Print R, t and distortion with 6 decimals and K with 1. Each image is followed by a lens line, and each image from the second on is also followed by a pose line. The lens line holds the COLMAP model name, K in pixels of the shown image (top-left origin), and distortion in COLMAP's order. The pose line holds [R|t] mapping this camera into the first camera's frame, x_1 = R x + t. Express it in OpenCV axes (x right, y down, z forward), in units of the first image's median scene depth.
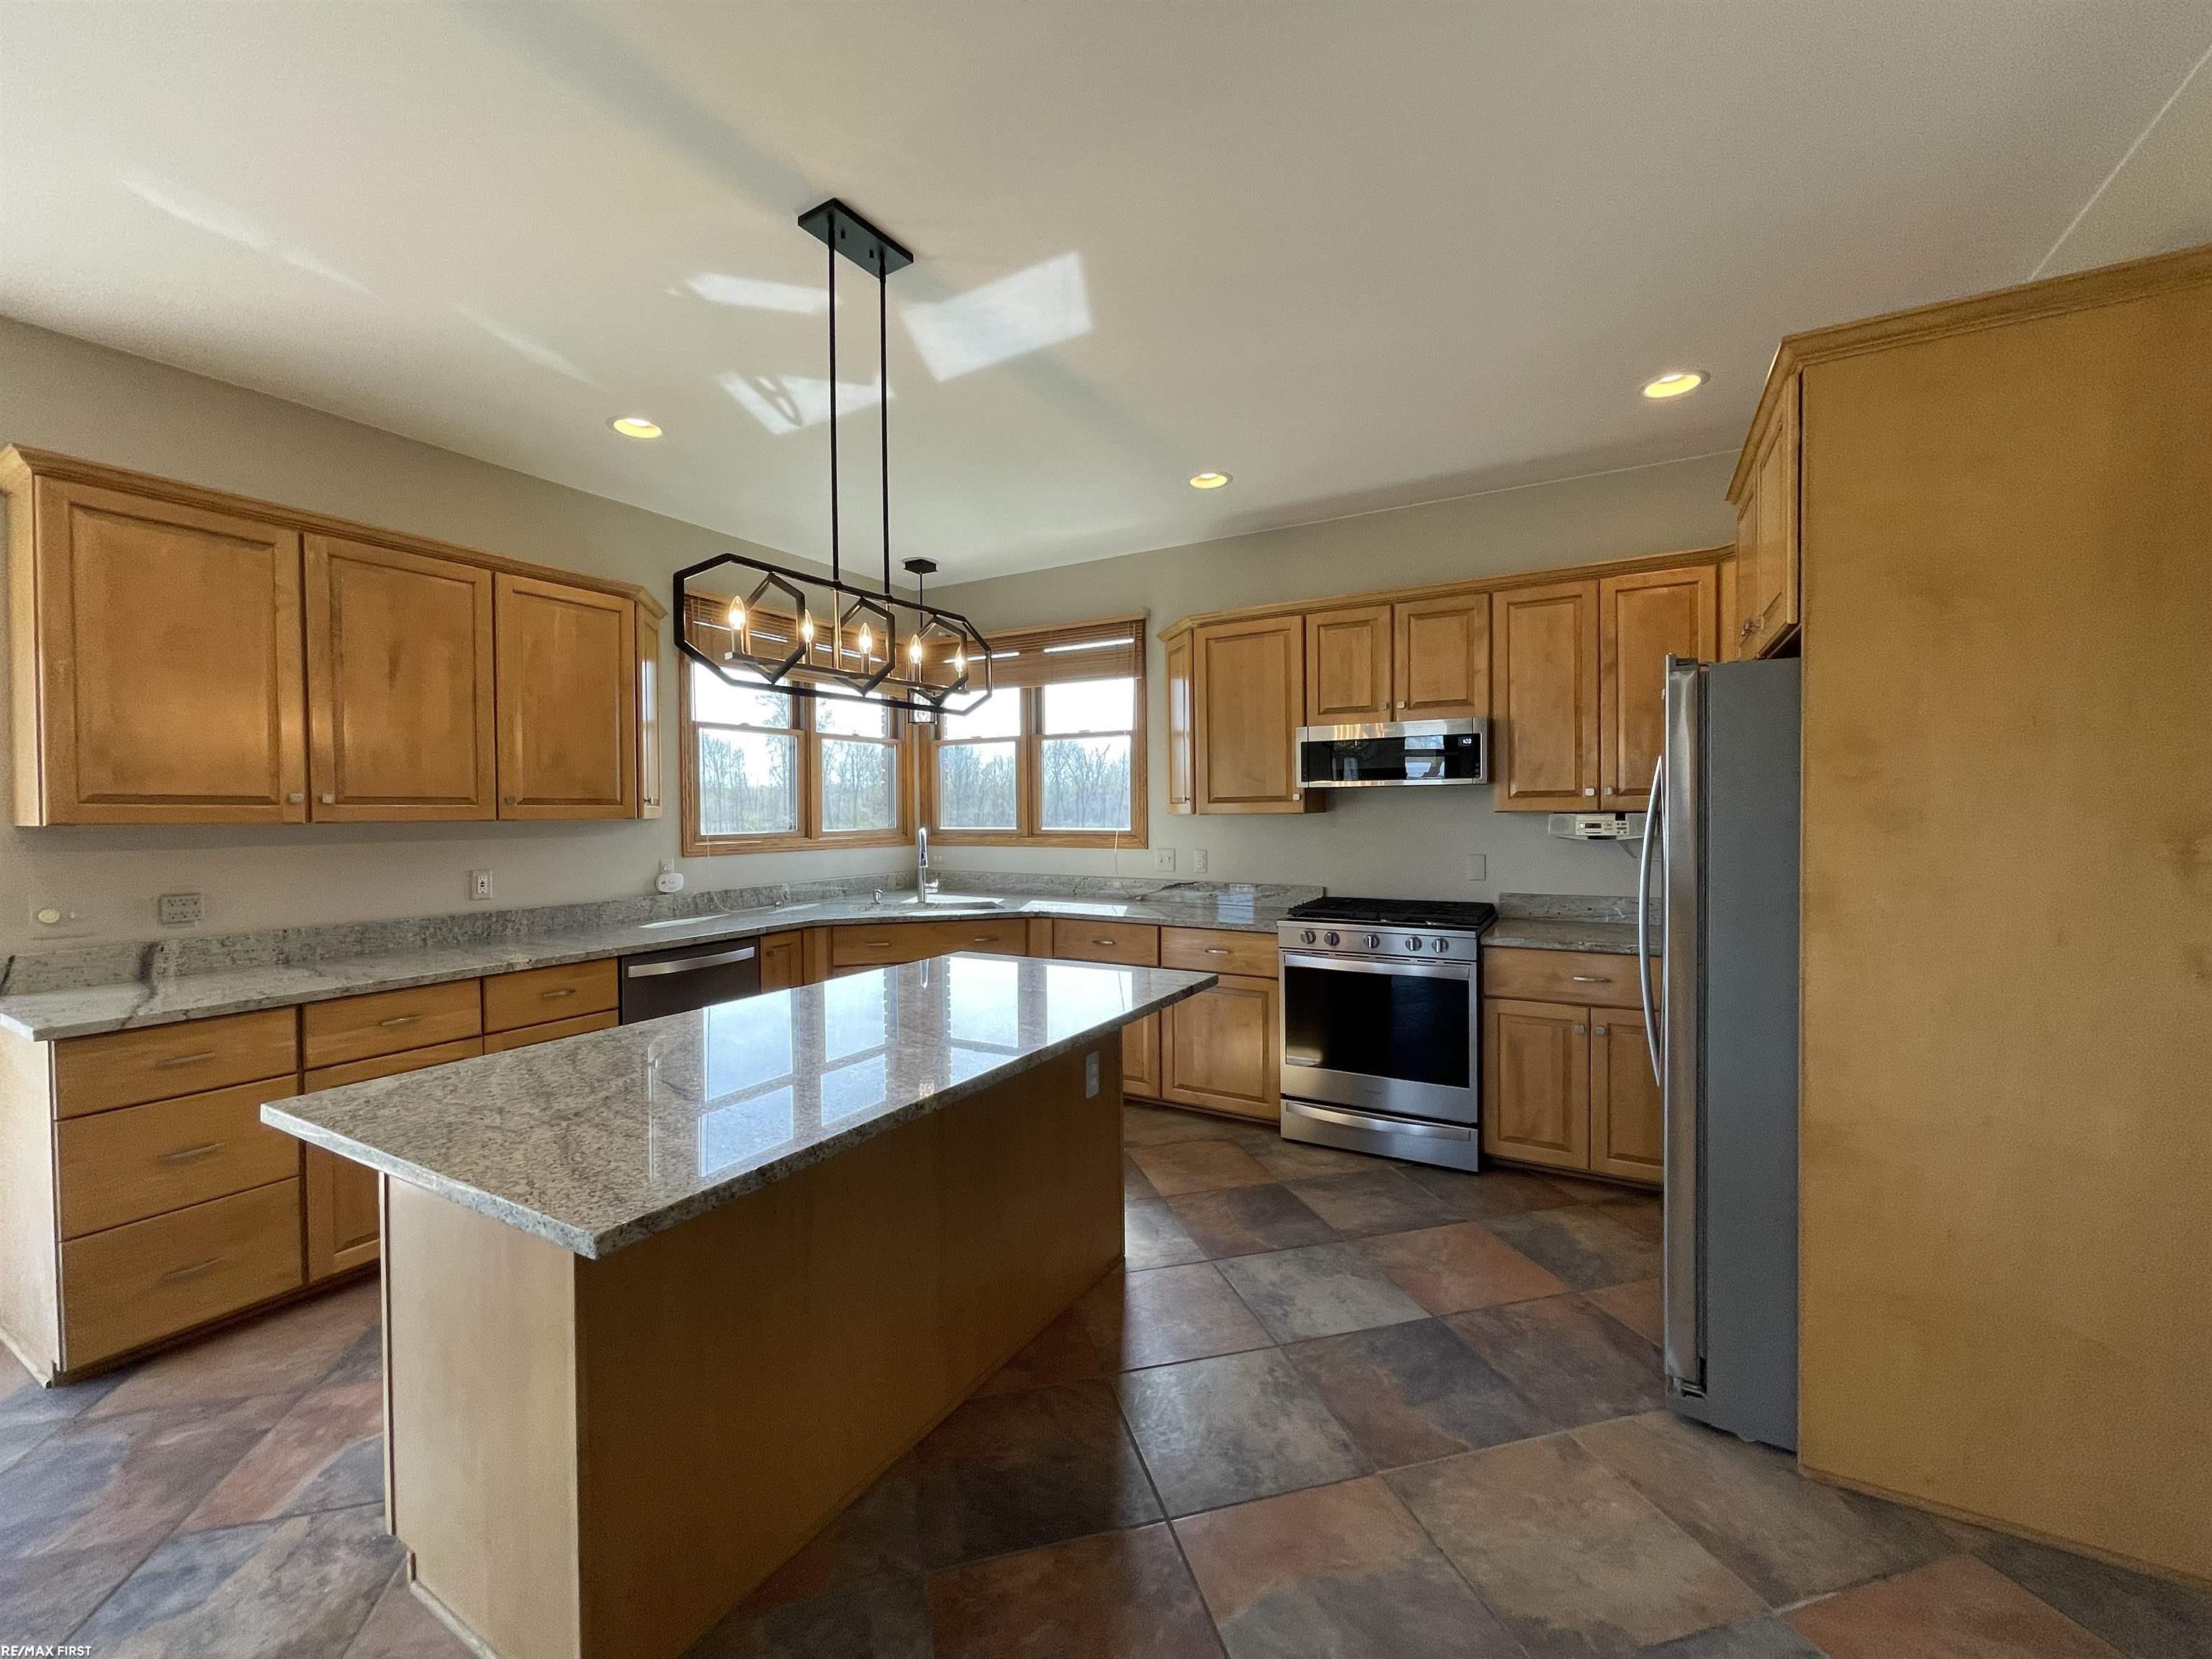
lens RADIAL K [[889.1, 0, 1105.4], [0, 889.1, 833.9], [0, 0, 1]] dist [-0.003019, 0.001699]
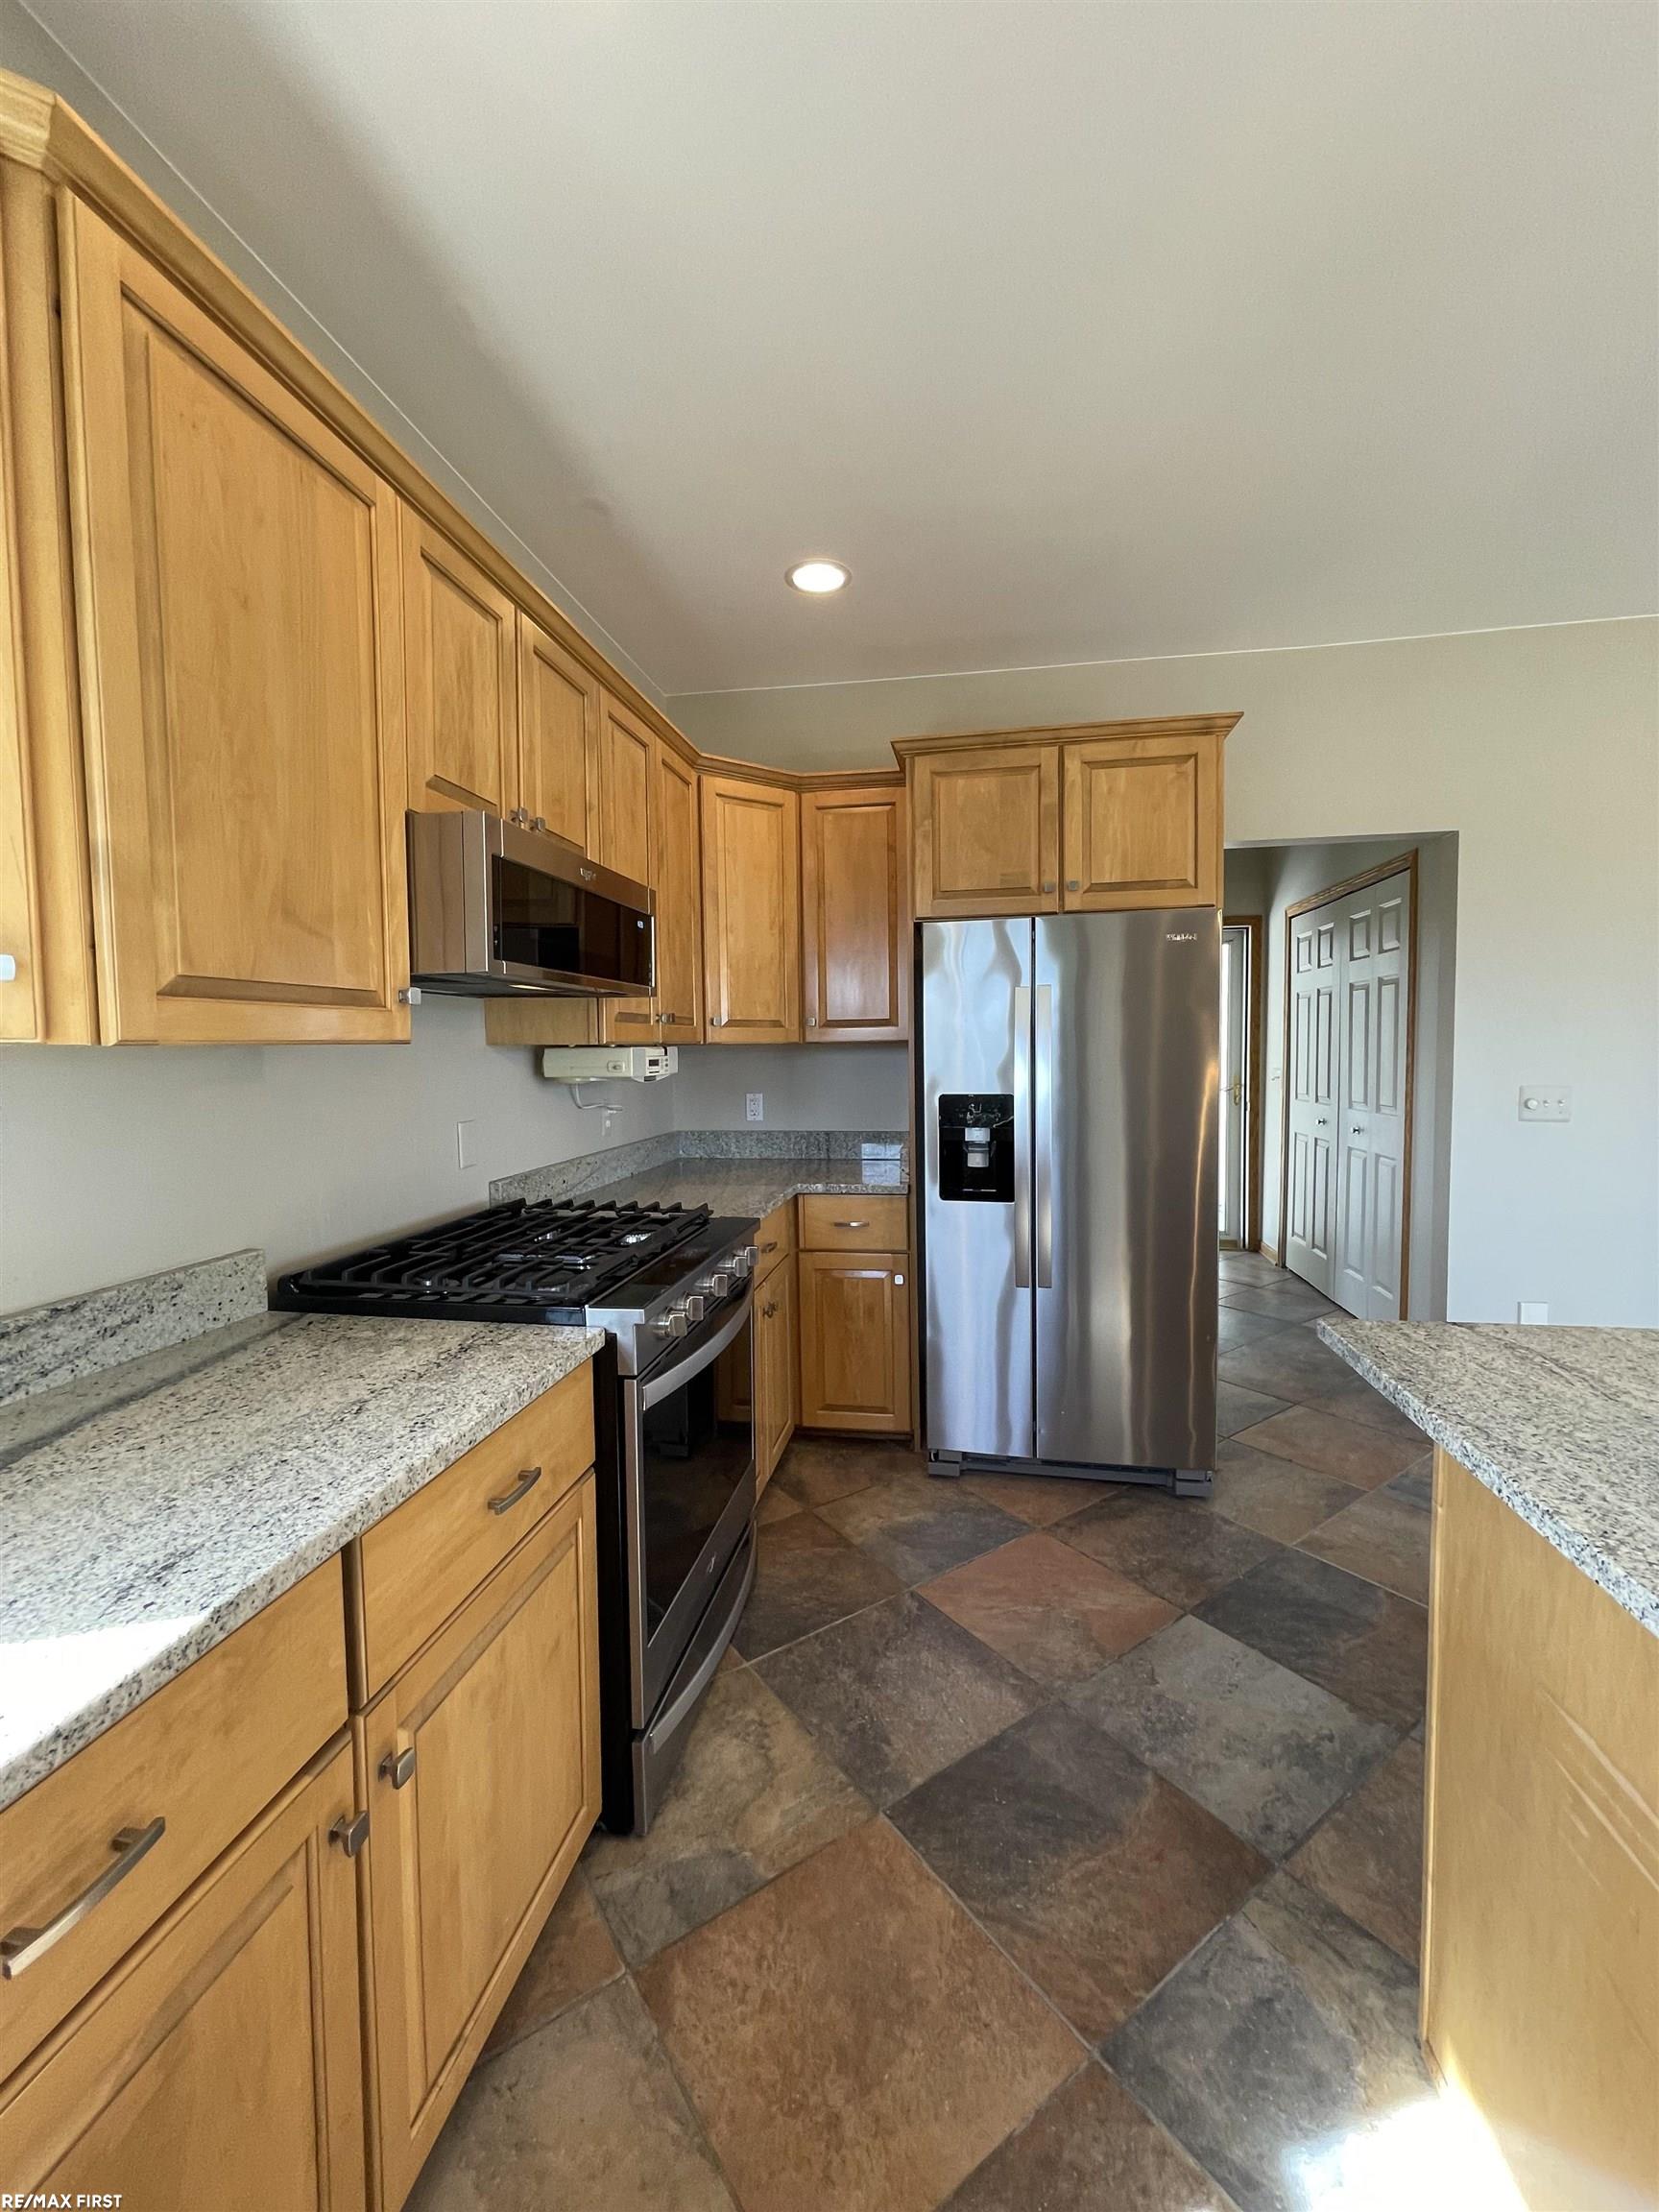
lens RADIAL K [[889.1, 0, 830.5], [0, 889.1, 1097.2], [0, 0, 1]] dist [-0.003019, 0.001699]
pose [[-0.341697, -0.039709, 0.938971, -0.251467], [0.035859, 0.997829, 0.055248, -0.019002], [-0.939126, 0.052549, -0.339531, 1.306071]]
